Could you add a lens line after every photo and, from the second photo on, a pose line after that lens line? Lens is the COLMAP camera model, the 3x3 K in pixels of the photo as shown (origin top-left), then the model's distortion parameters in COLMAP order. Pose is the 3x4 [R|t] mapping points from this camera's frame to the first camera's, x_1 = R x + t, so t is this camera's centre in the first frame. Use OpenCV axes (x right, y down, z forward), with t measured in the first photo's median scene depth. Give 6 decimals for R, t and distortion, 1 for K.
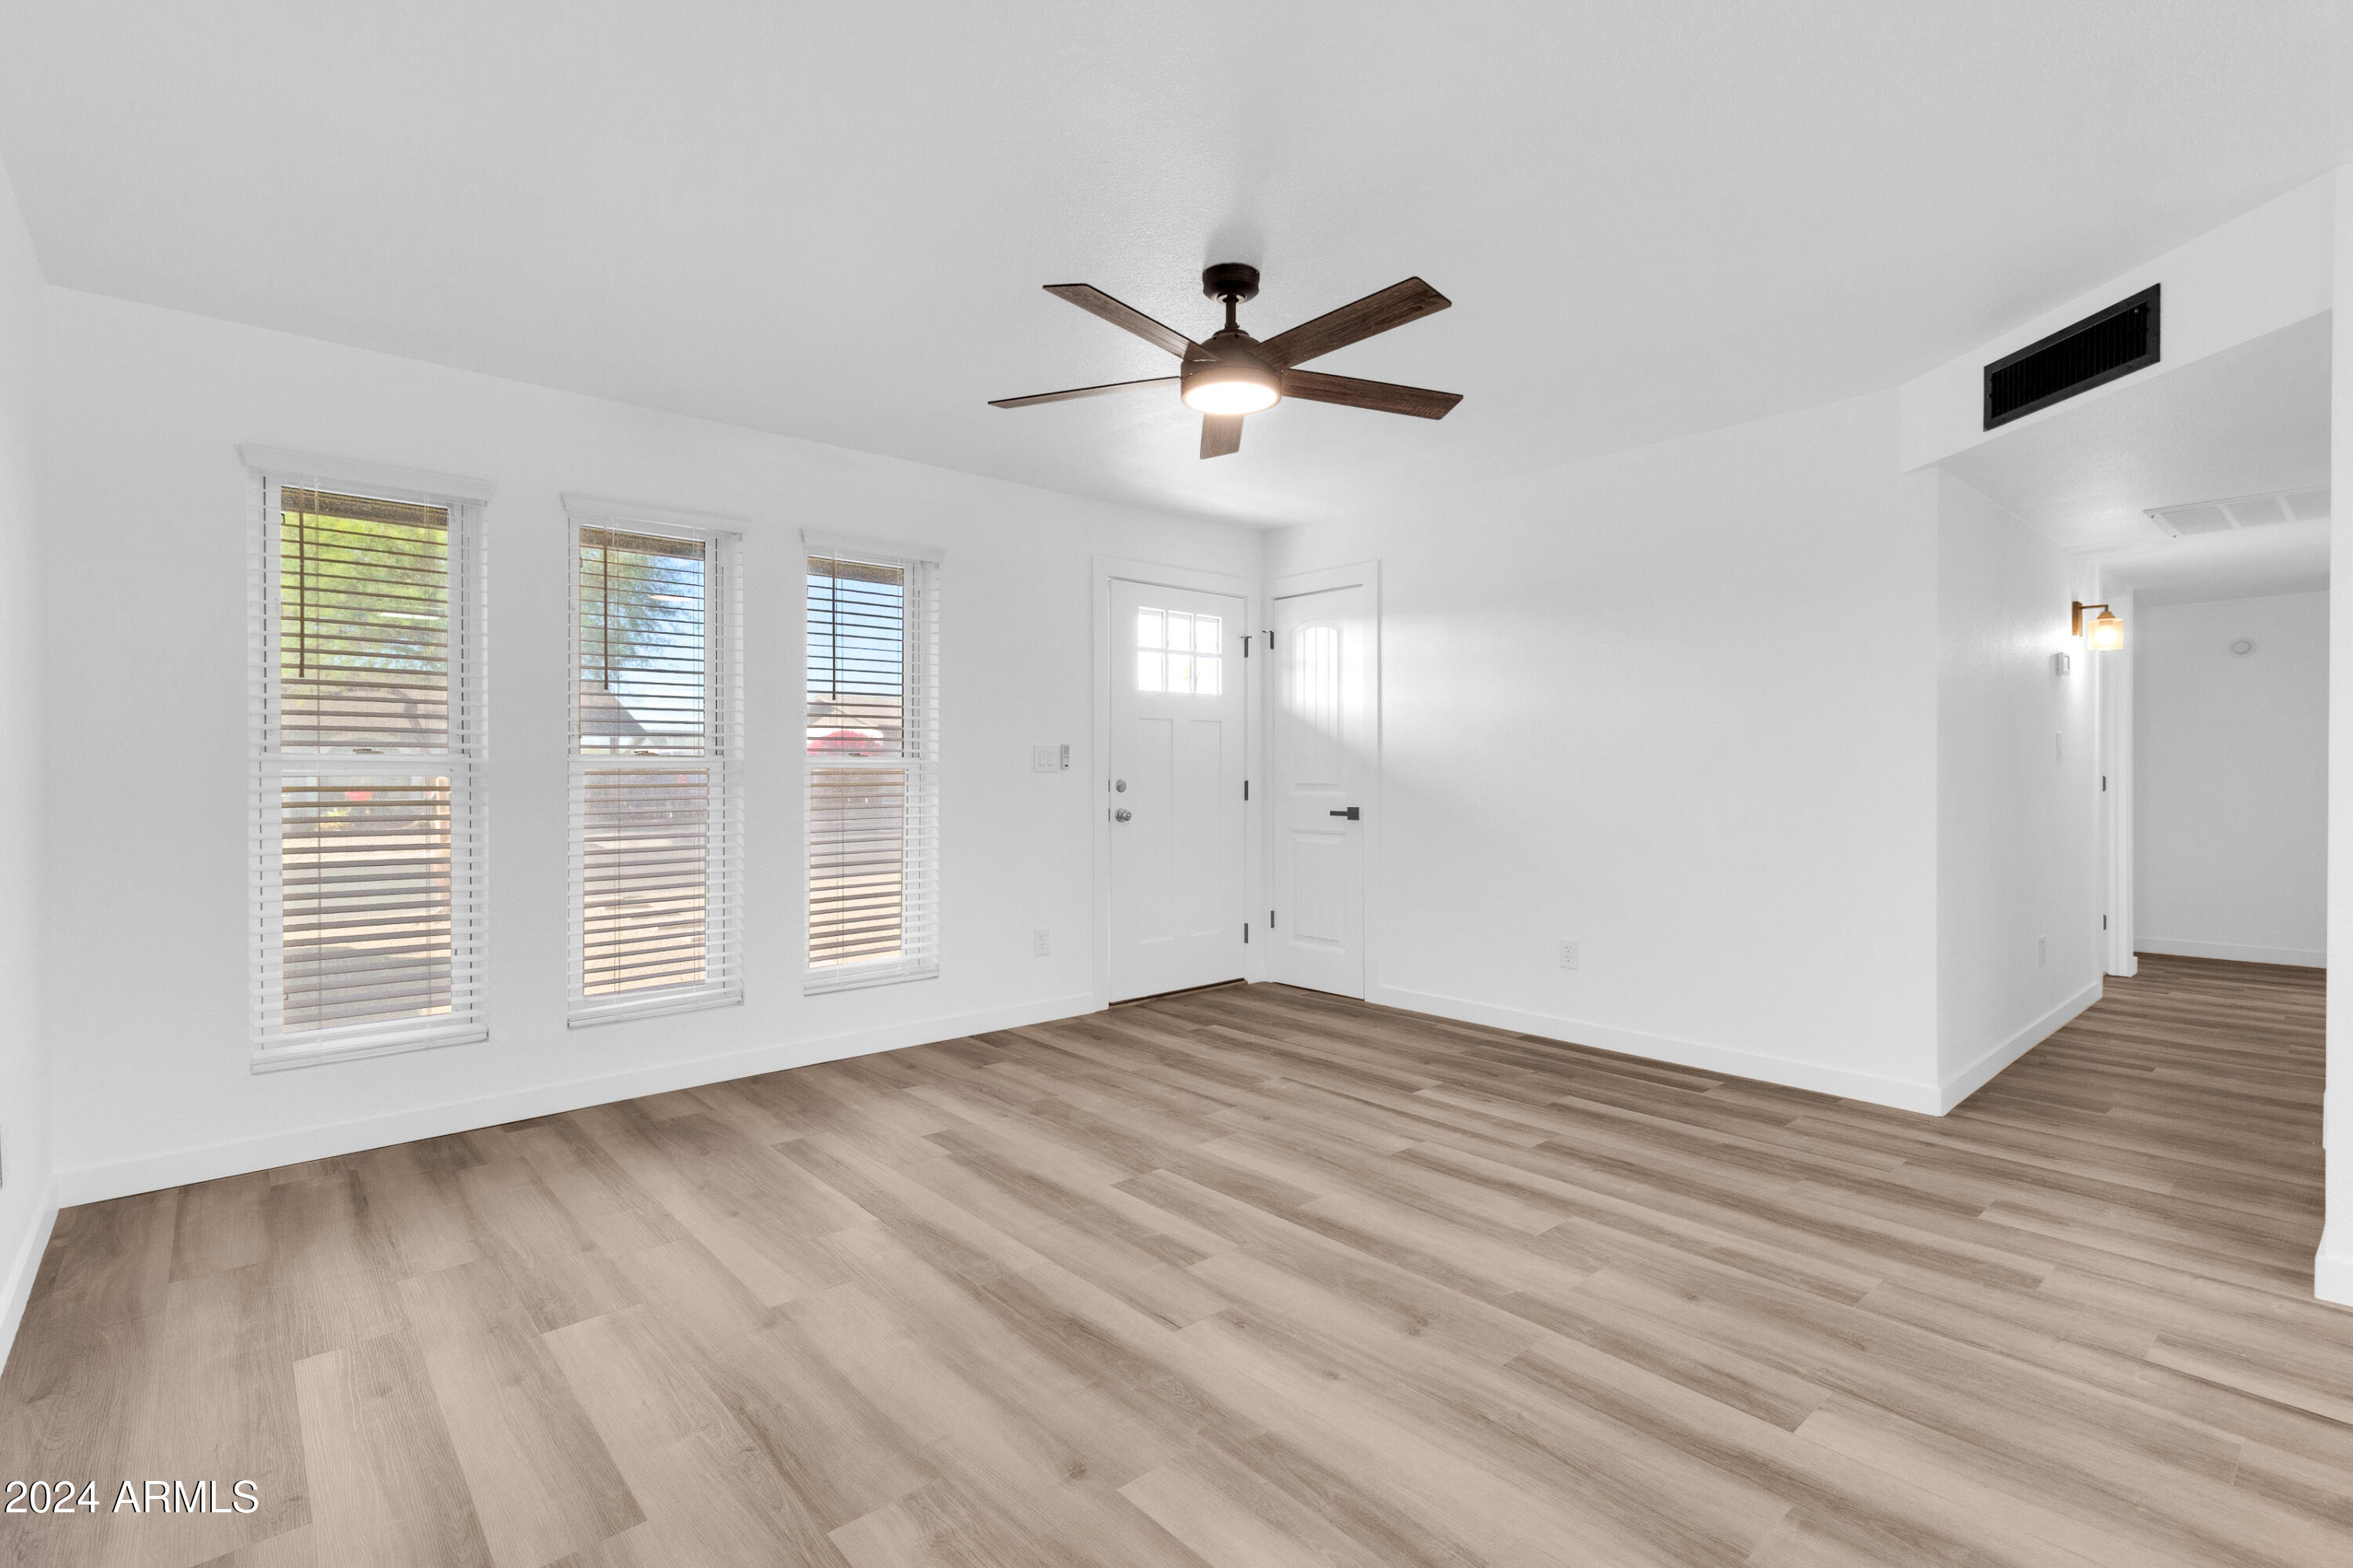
lens RADIAL K [[1084.7, 0, 1199.5], [0, 1084.7, 775.5], [0, 0, 1]] dist [0.003438, 0.001155]
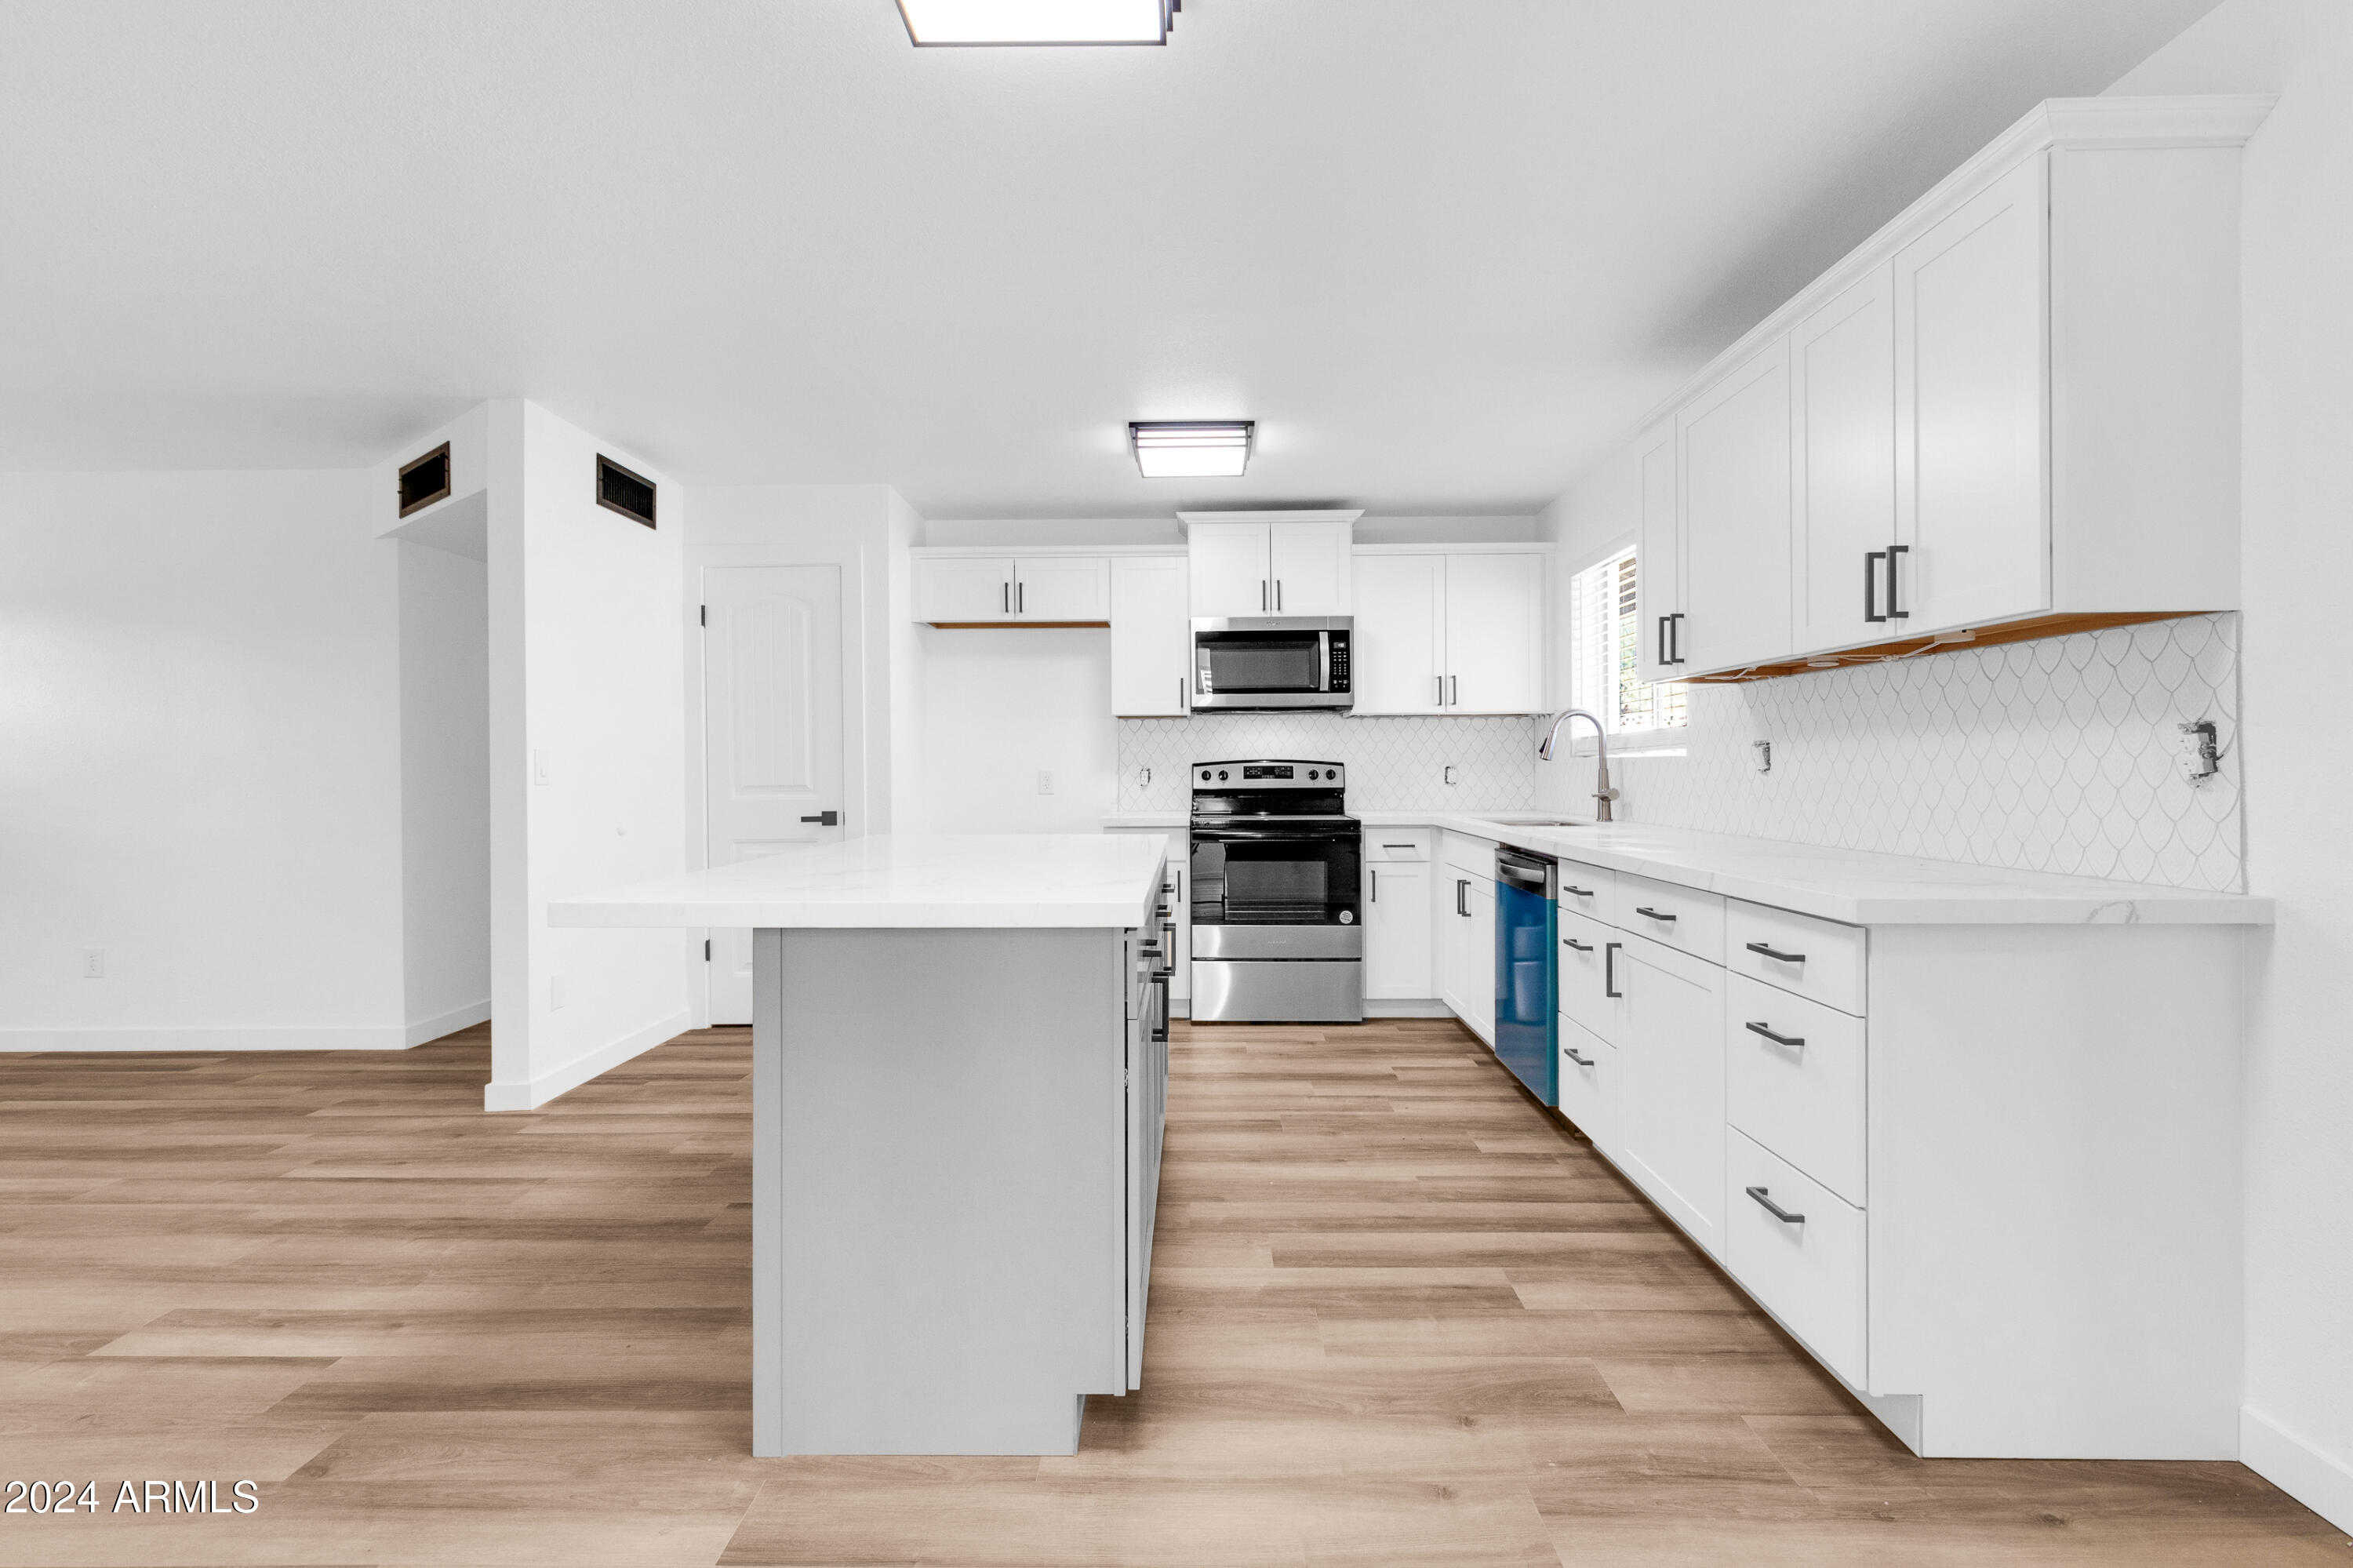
lens RADIAL K [[1084.7, 0, 1182.6], [0, 1084.7, 785.7], [0, 0, 1]] dist [0.003438, 0.001155]
pose [[0.679309, -0.016170, 0.733675, 0.403823], [0.010393, 0.999869, 0.012414, -0.002030], [-0.733779, -0.000808, 0.679388, -0.591377]]
